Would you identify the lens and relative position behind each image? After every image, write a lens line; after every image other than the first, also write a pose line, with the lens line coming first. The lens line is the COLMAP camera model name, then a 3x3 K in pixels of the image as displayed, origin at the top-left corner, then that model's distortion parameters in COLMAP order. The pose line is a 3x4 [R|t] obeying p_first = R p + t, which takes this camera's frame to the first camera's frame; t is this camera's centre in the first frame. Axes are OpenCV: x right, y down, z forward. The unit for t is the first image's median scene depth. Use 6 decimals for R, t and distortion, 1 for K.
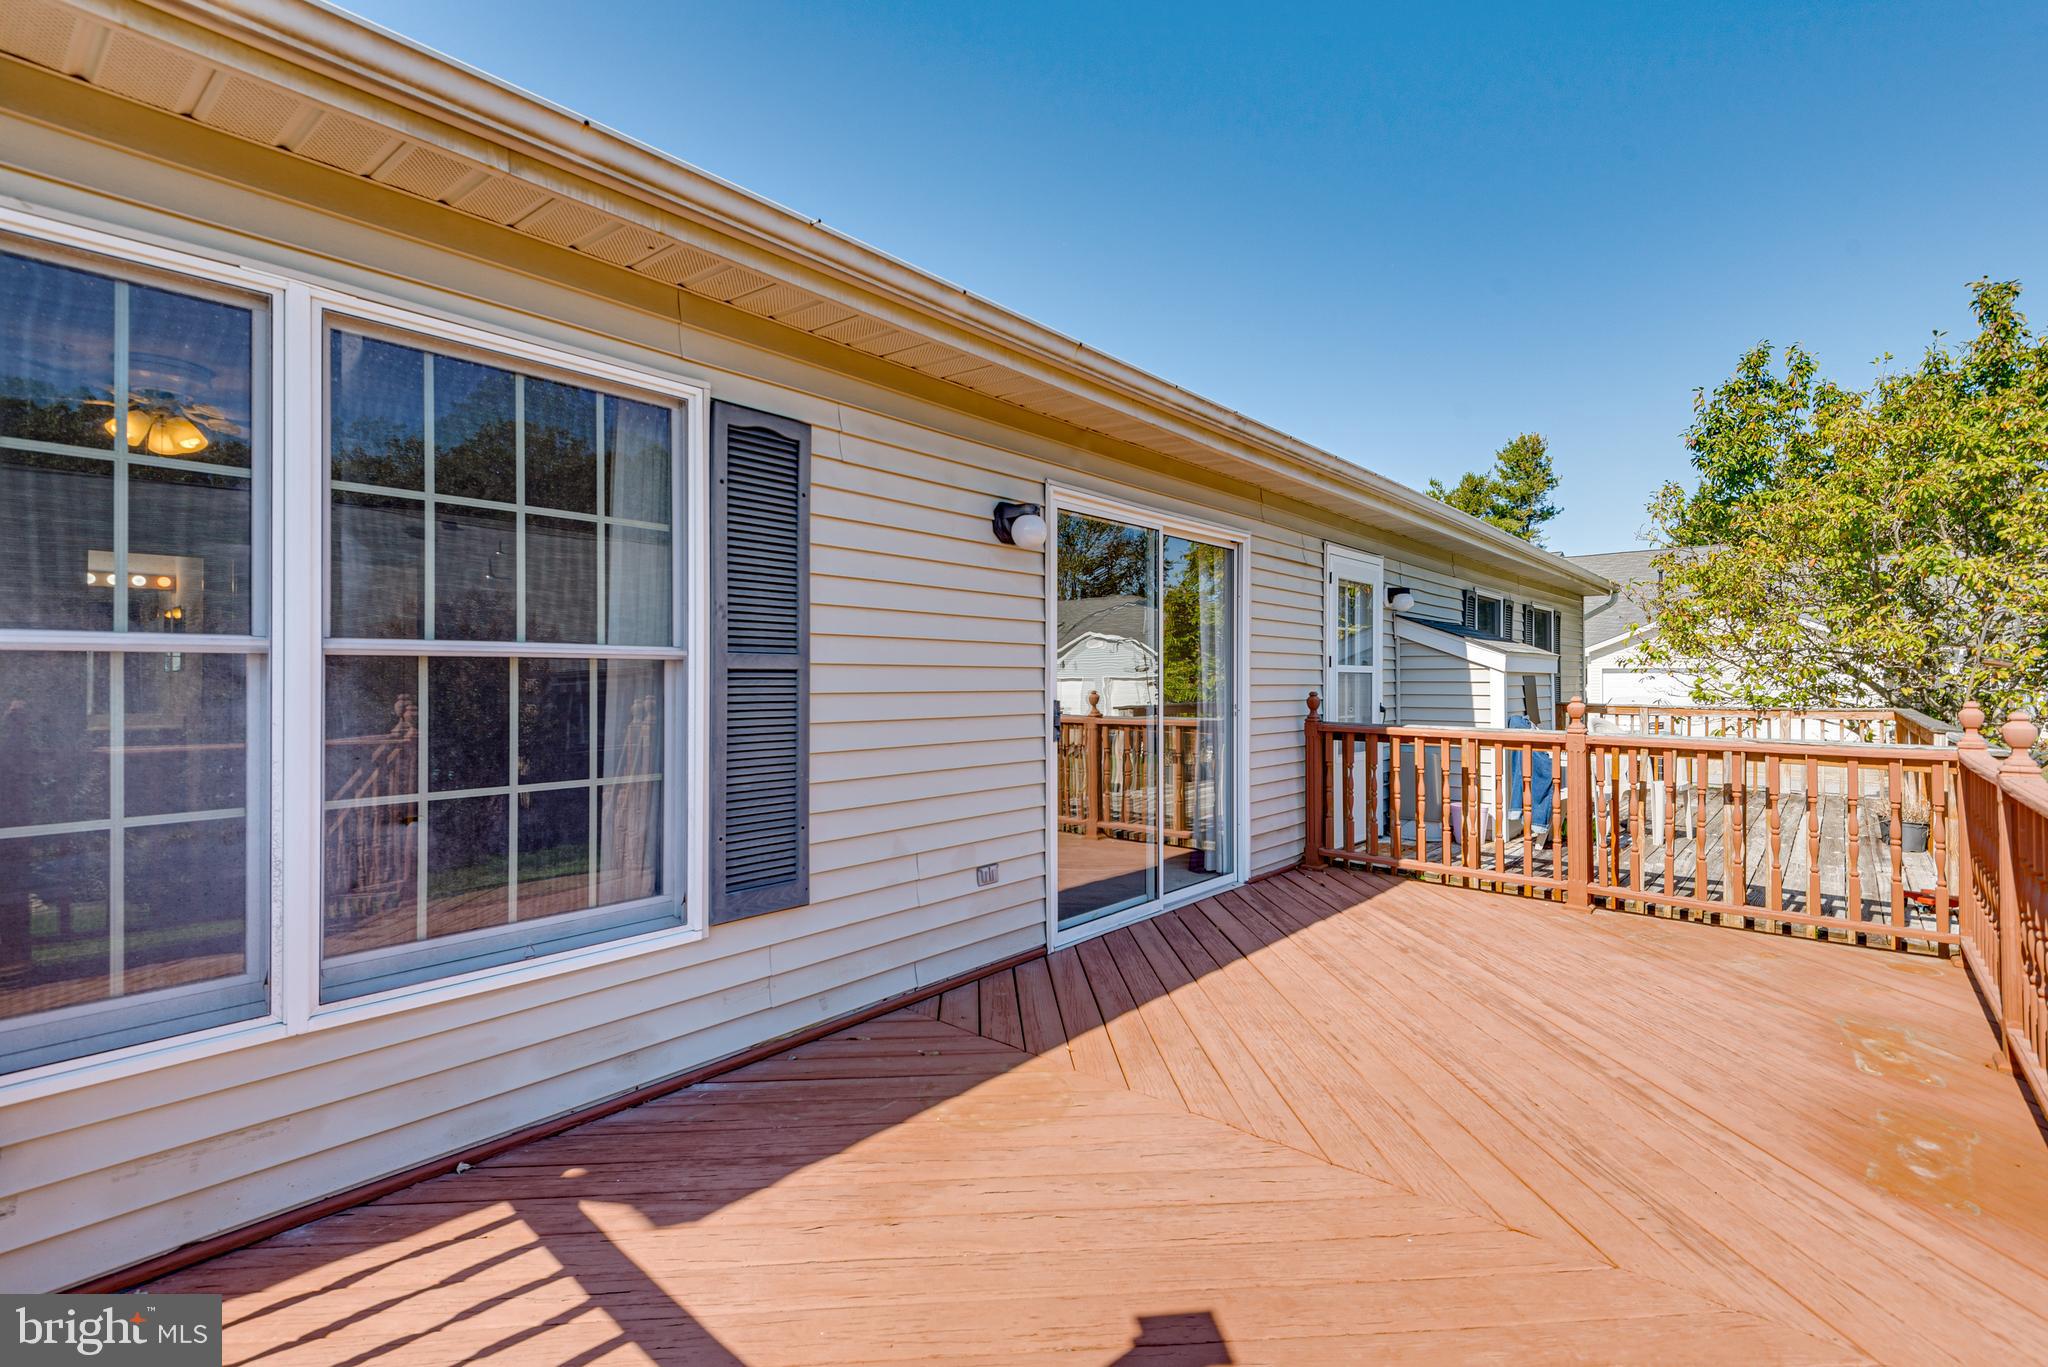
lens RADIAL K [[922.8, 0, 1034.0], [0, 922.8, 674.0], [0, 0, 1]] dist [0.019653, -0.009106]
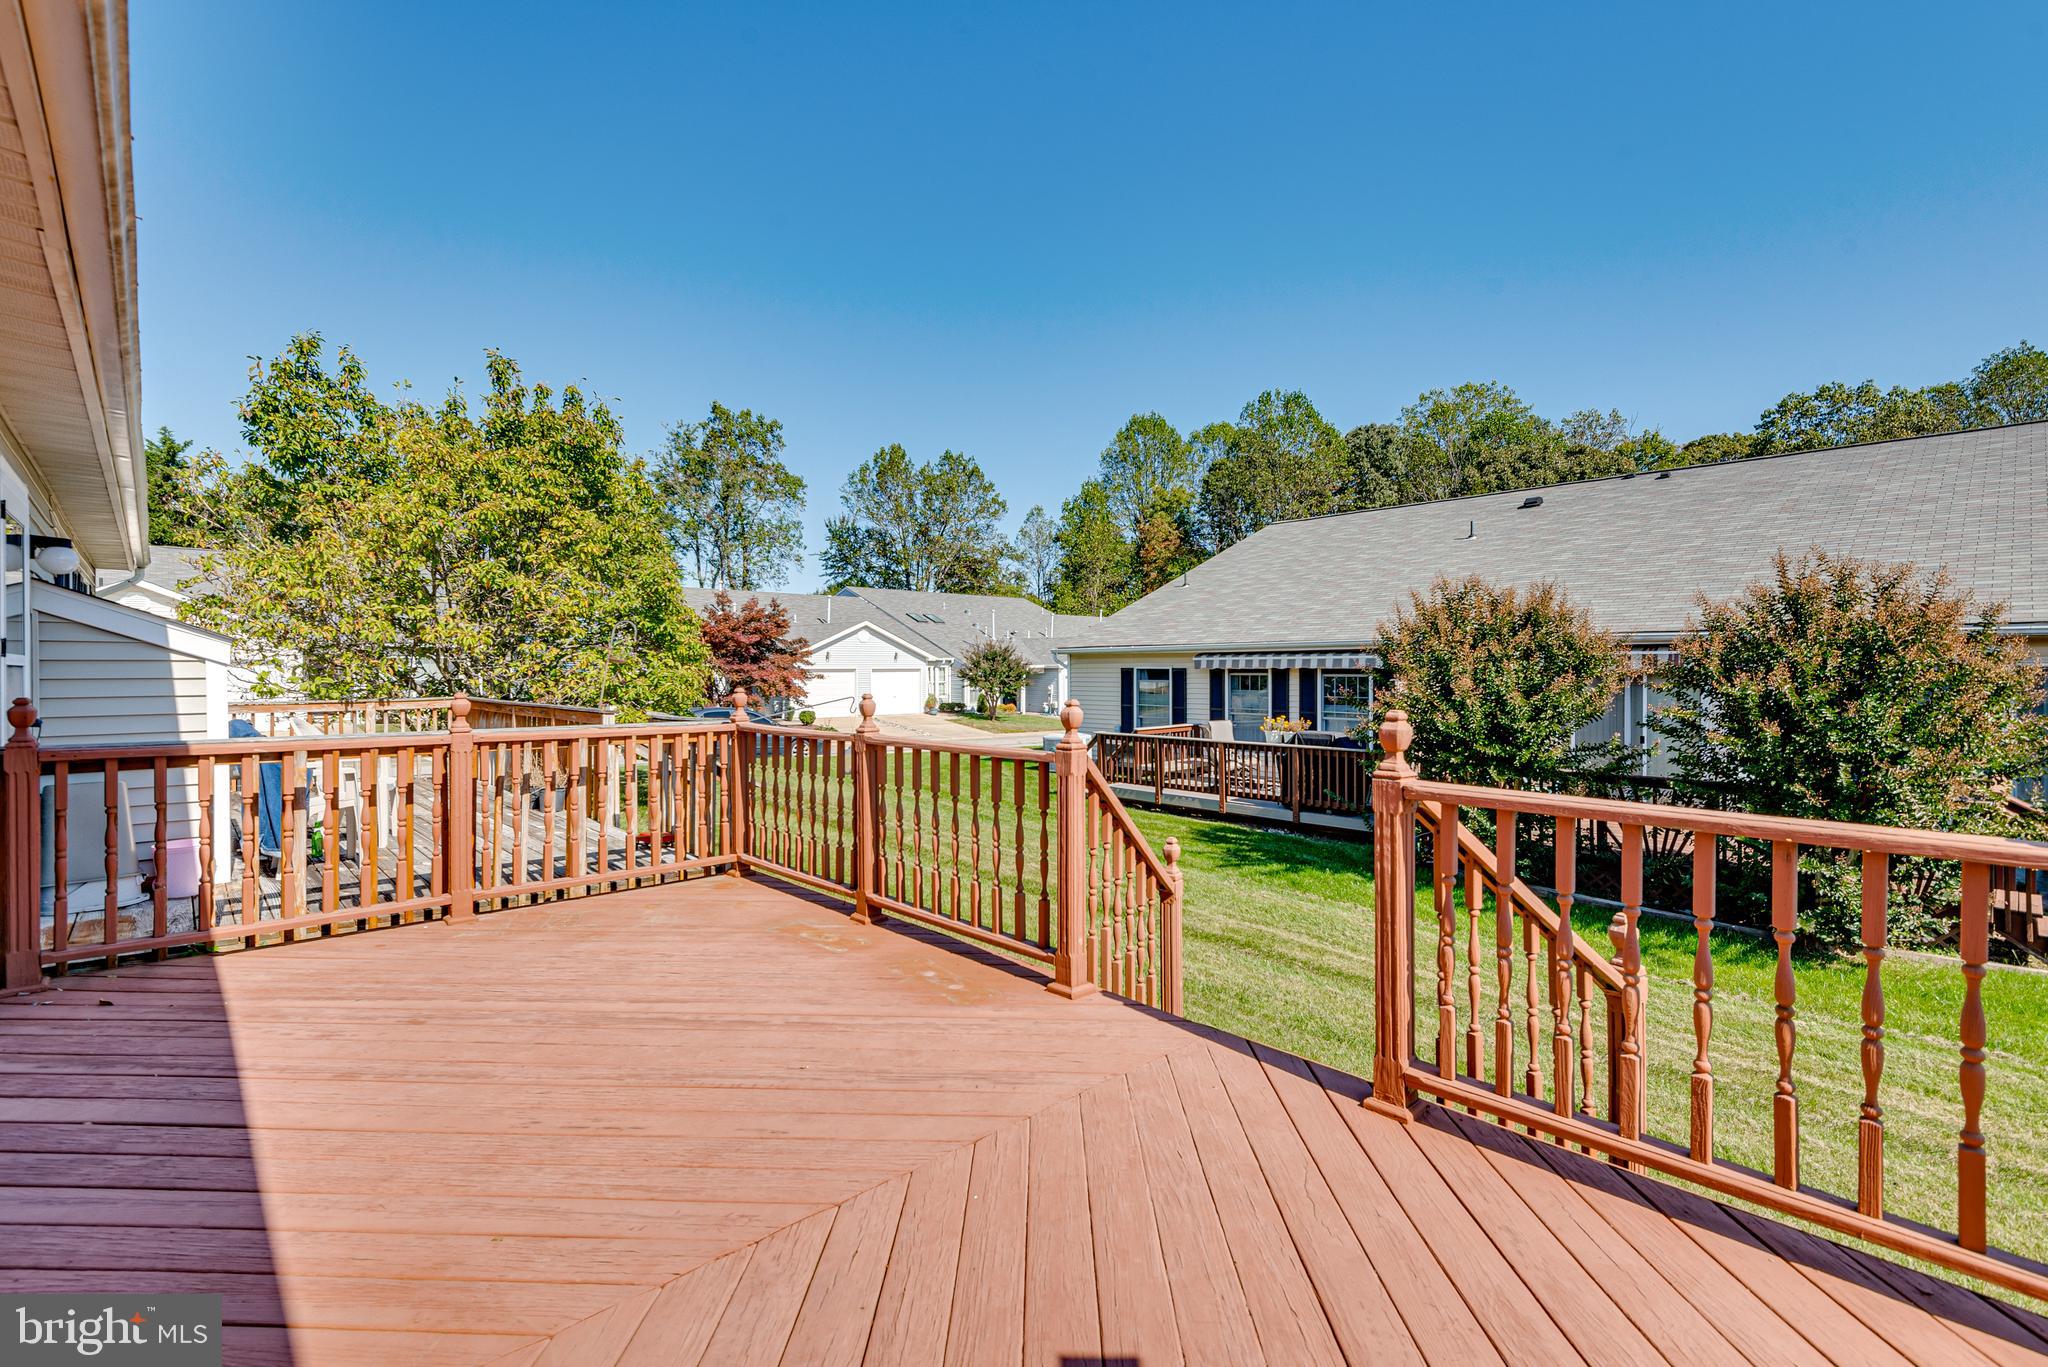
lens RADIAL K [[922.8, 0, 1002.5], [0, 922.8, 676.3], [0, 0, 1]] dist [0.019653, -0.009106]
pose [[0.105124, -0.009280, 0.994416, -0.388152], [-0.002043, 0.999952, 0.009548, -0.003295], [-0.994457, -0.003035, 0.105100, 0.504410]]
